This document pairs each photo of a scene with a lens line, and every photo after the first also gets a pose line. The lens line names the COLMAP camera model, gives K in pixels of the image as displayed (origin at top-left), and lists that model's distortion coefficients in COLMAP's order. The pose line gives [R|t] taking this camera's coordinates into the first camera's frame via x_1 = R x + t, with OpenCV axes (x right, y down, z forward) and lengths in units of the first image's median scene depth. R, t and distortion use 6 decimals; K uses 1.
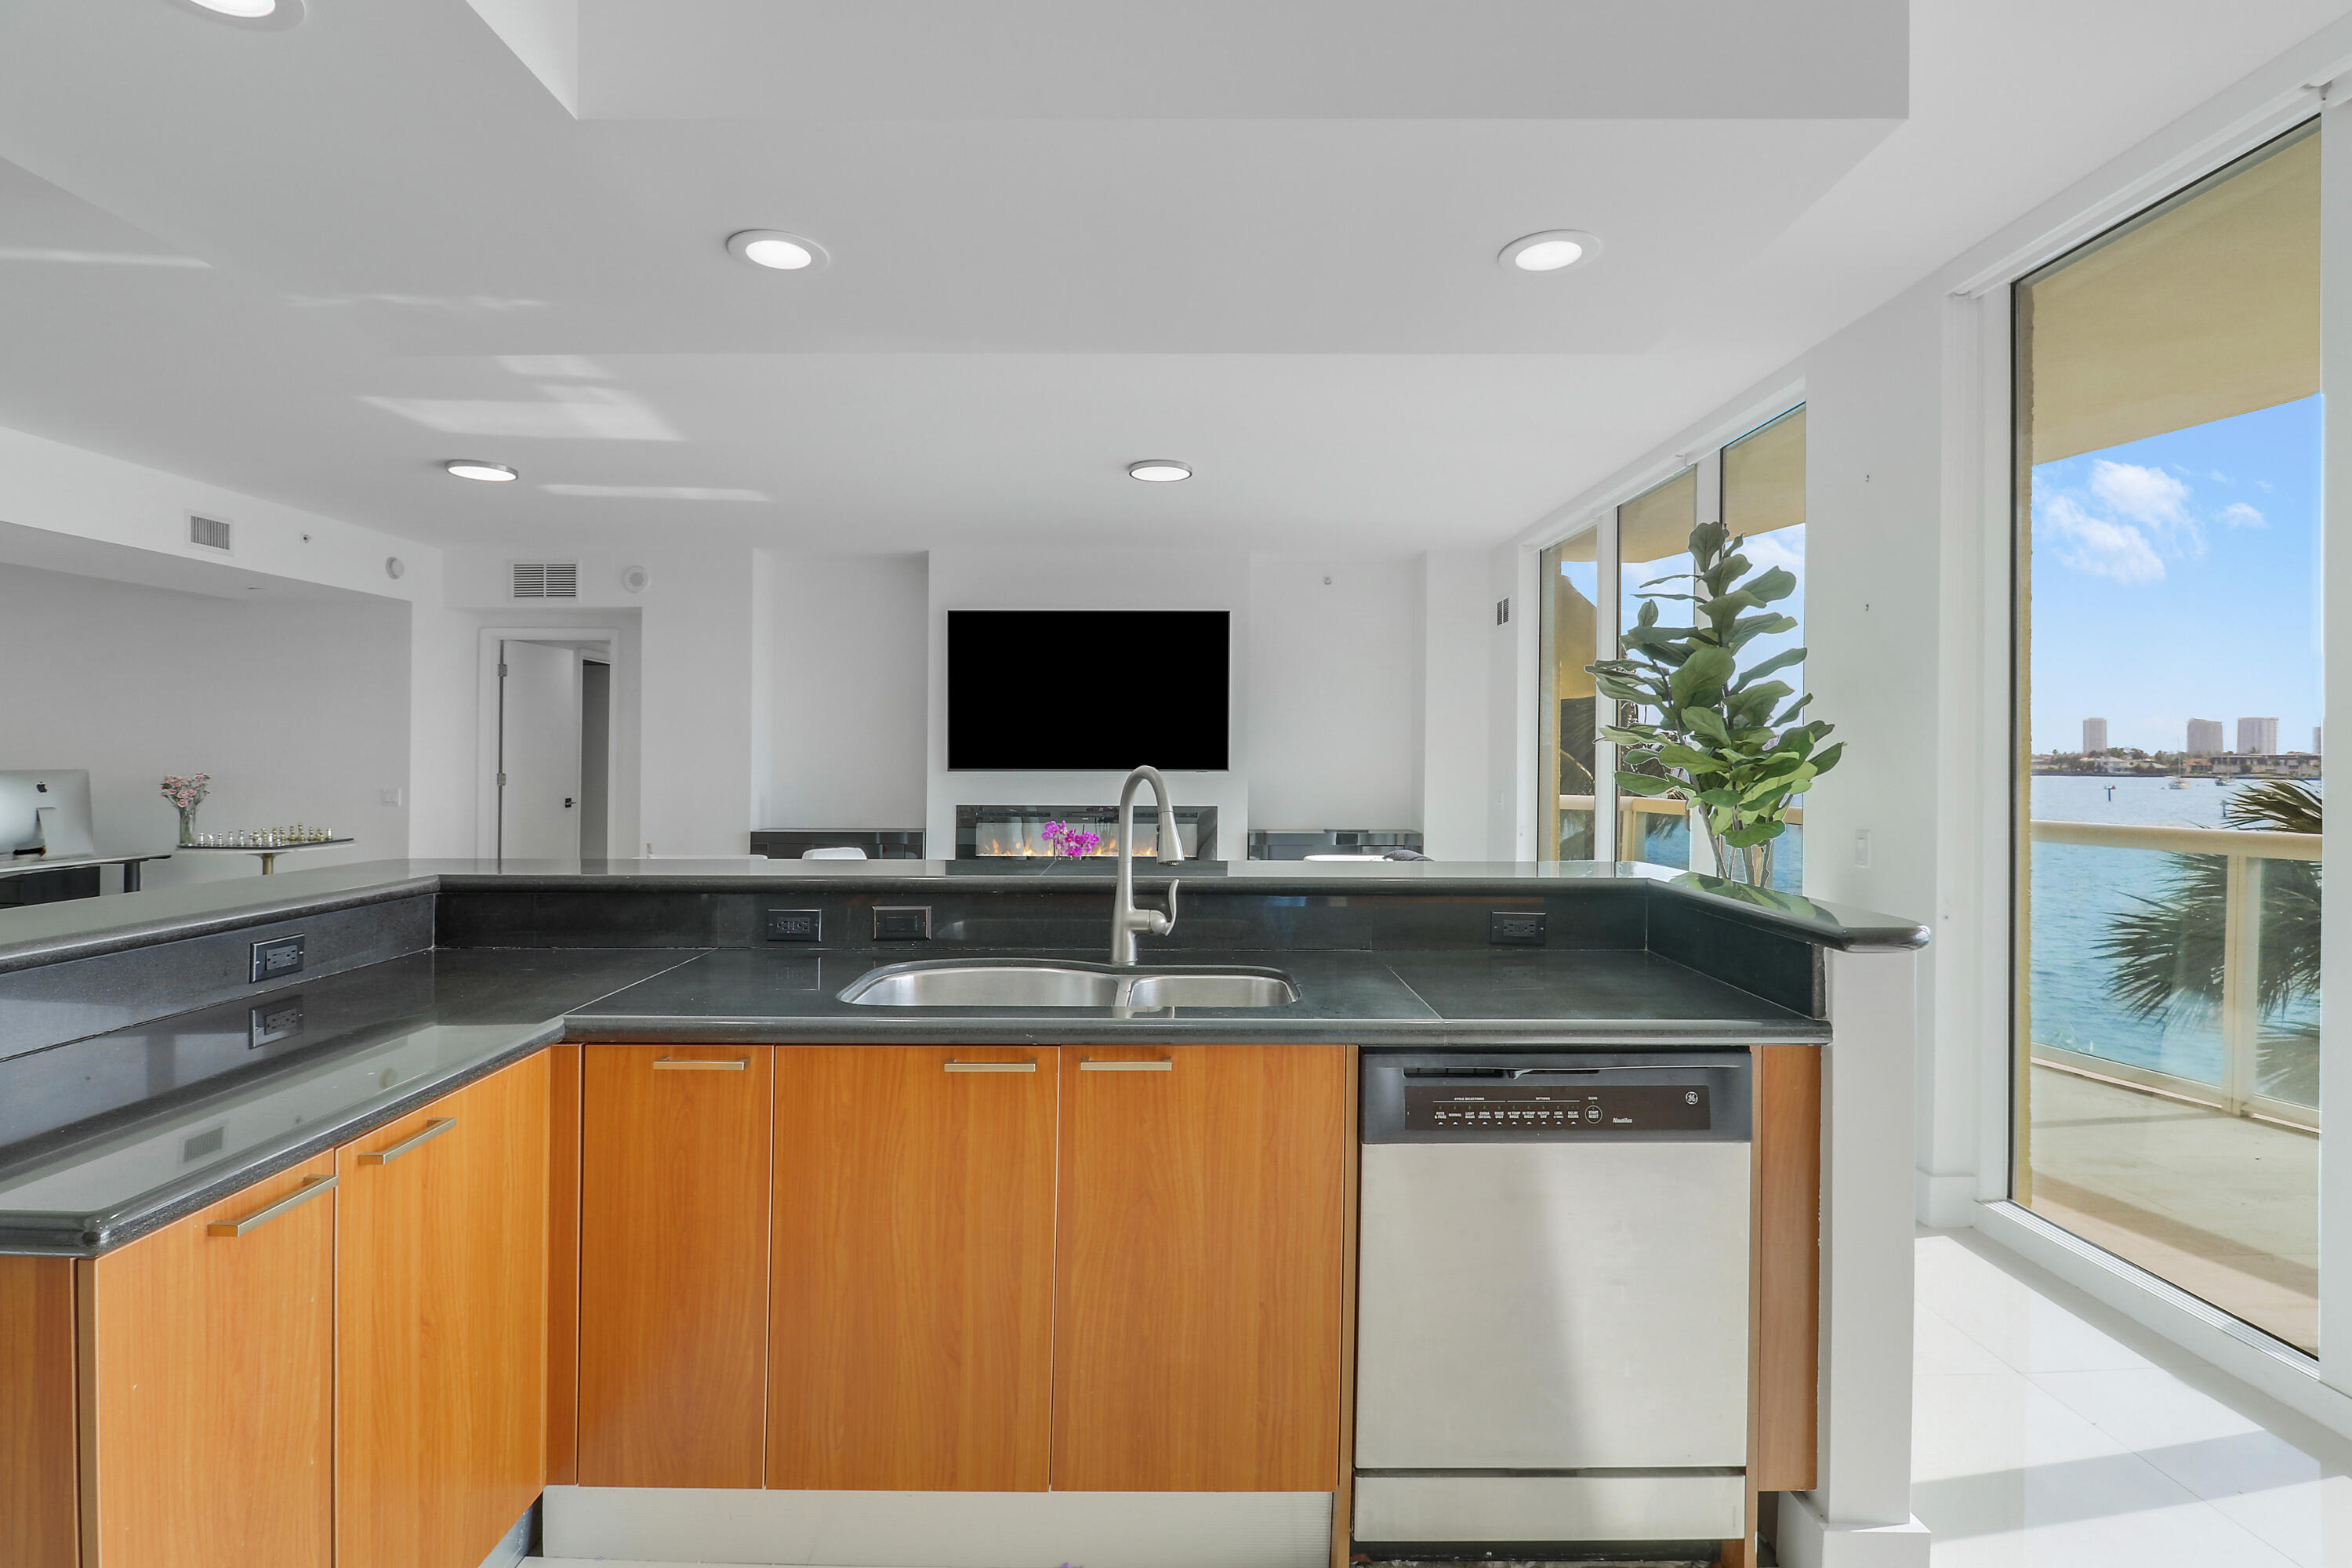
lens RADIAL K [[1119.4, 0, 1161.7], [0, 1119.4, 744.6], [0, 0, 1]] dist [0.001164, -0.009633]
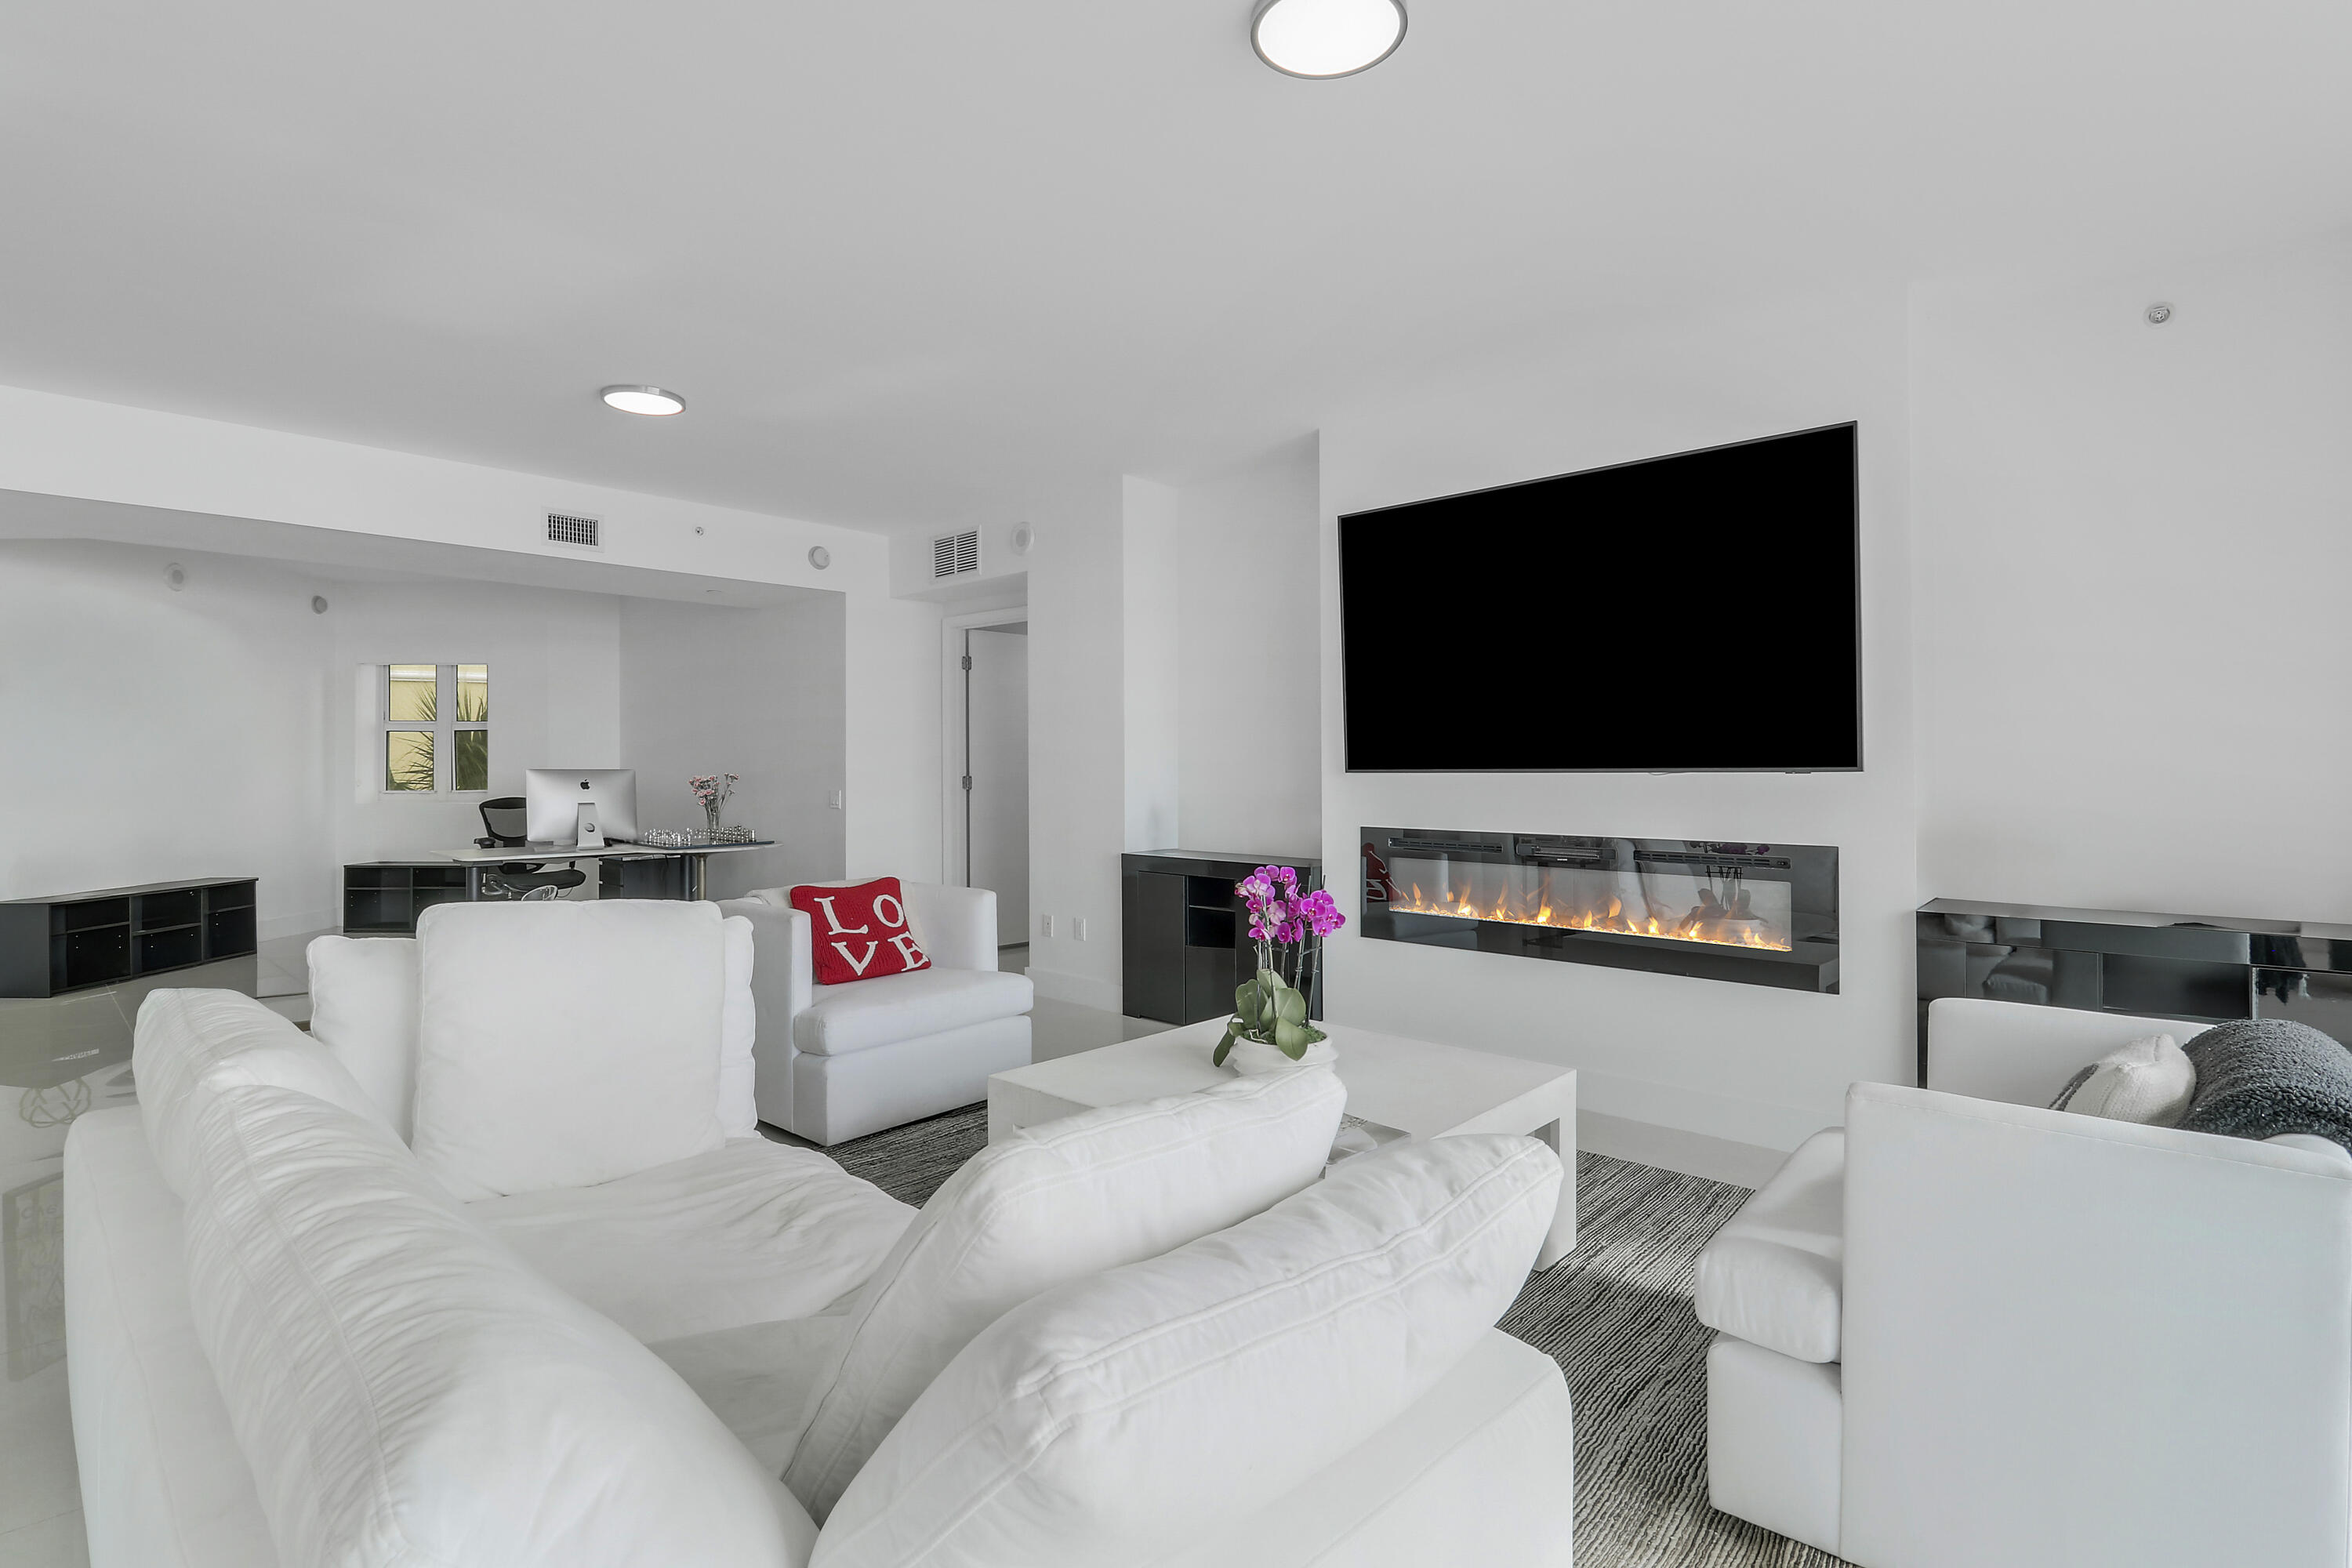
lens RADIAL K [[1119.4, 0, 1145.8], [0, 1119.4, 766.8], [0, 0, 1]] dist [0.001164, -0.009633]
pose [[0.743986, -0.003569, -0.668185, 0.188462], [0.009559, 0.999940, 0.005302, 0.021087], [0.668127, -0.010332, 0.743976, 0.583649]]
